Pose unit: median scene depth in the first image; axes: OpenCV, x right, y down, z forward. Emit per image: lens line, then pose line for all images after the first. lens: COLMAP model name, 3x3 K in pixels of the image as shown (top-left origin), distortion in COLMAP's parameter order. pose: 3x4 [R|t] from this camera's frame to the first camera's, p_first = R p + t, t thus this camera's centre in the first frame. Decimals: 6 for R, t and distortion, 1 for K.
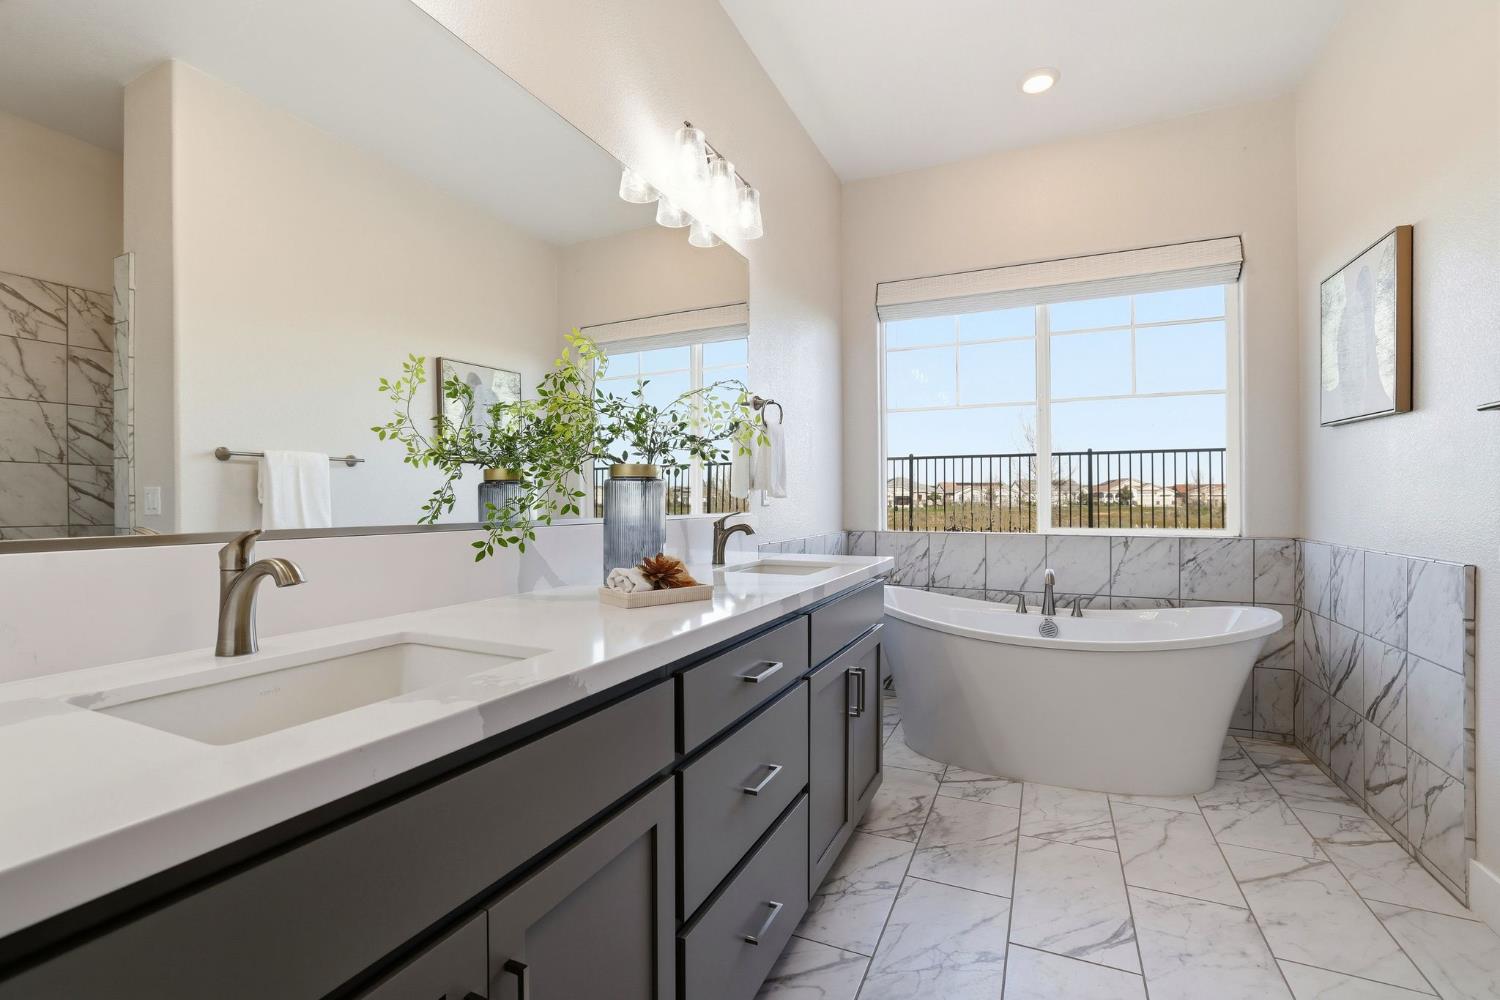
lens RADIAL K [[674.3, 0, 750.0], [0, 674.3, 500.0], [0, 0, 1]] dist [-0.031409, 0.014922]
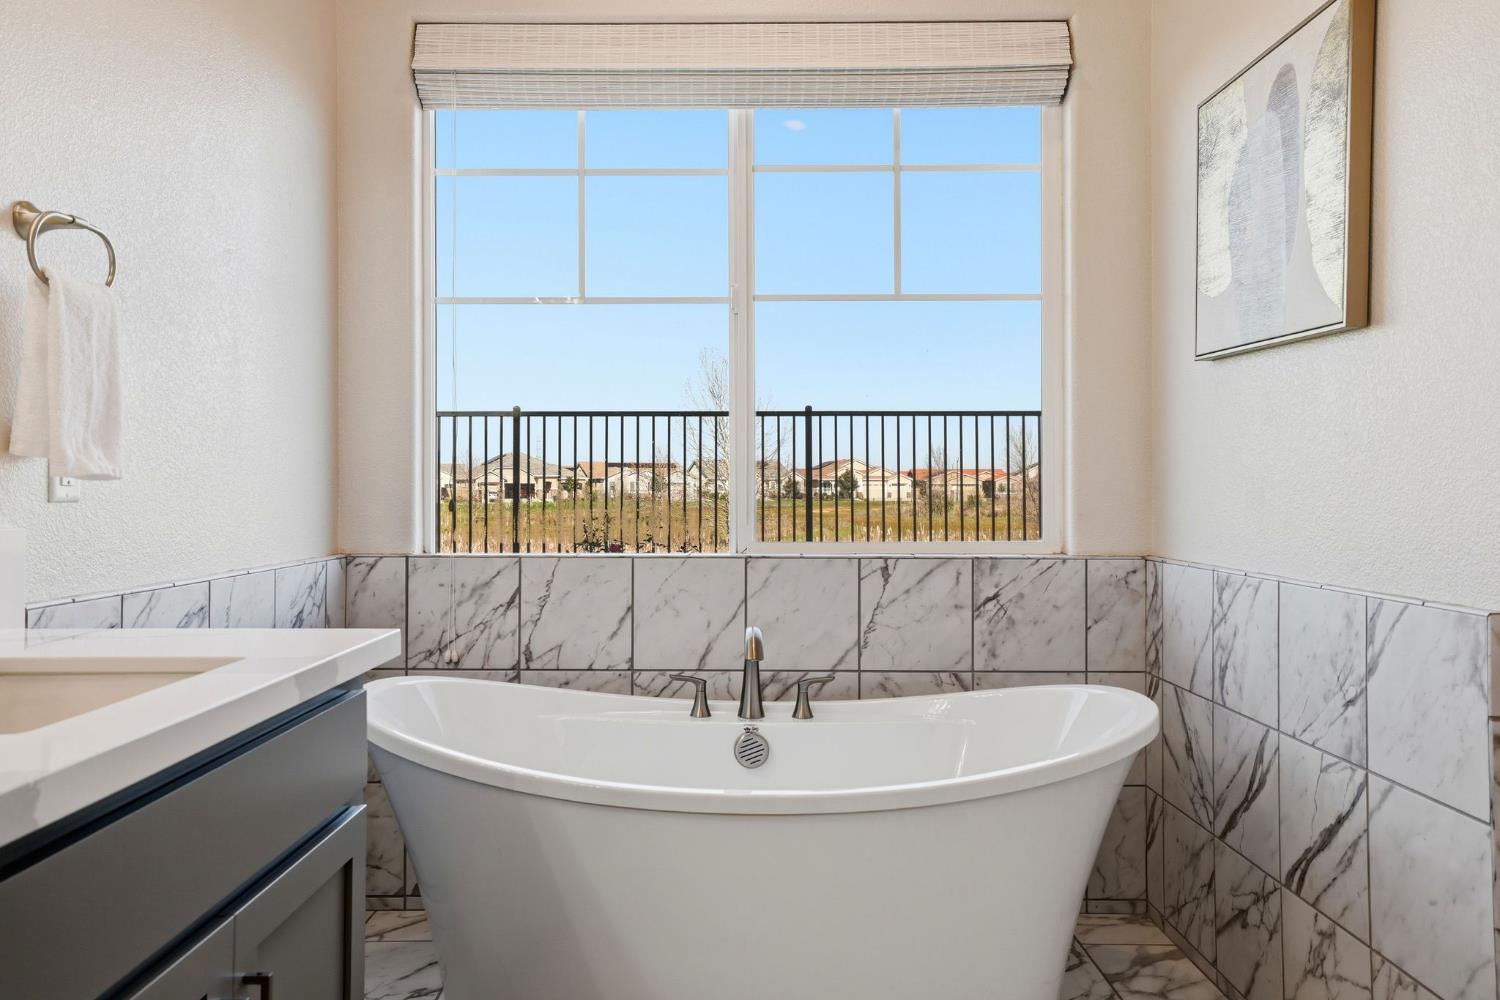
lens RADIAL K [[674.3, 0, 750.0], [0, 674.3, 500.0], [0, 0, 1]] dist [-0.031409, 0.014922]
pose [[0.902880, -0.001832, 0.429889, 0.234213], [-0.002616, 0.999949, 0.009757, 0.003806], [-0.429885, -0.009934, 0.902829, 0.560685]]
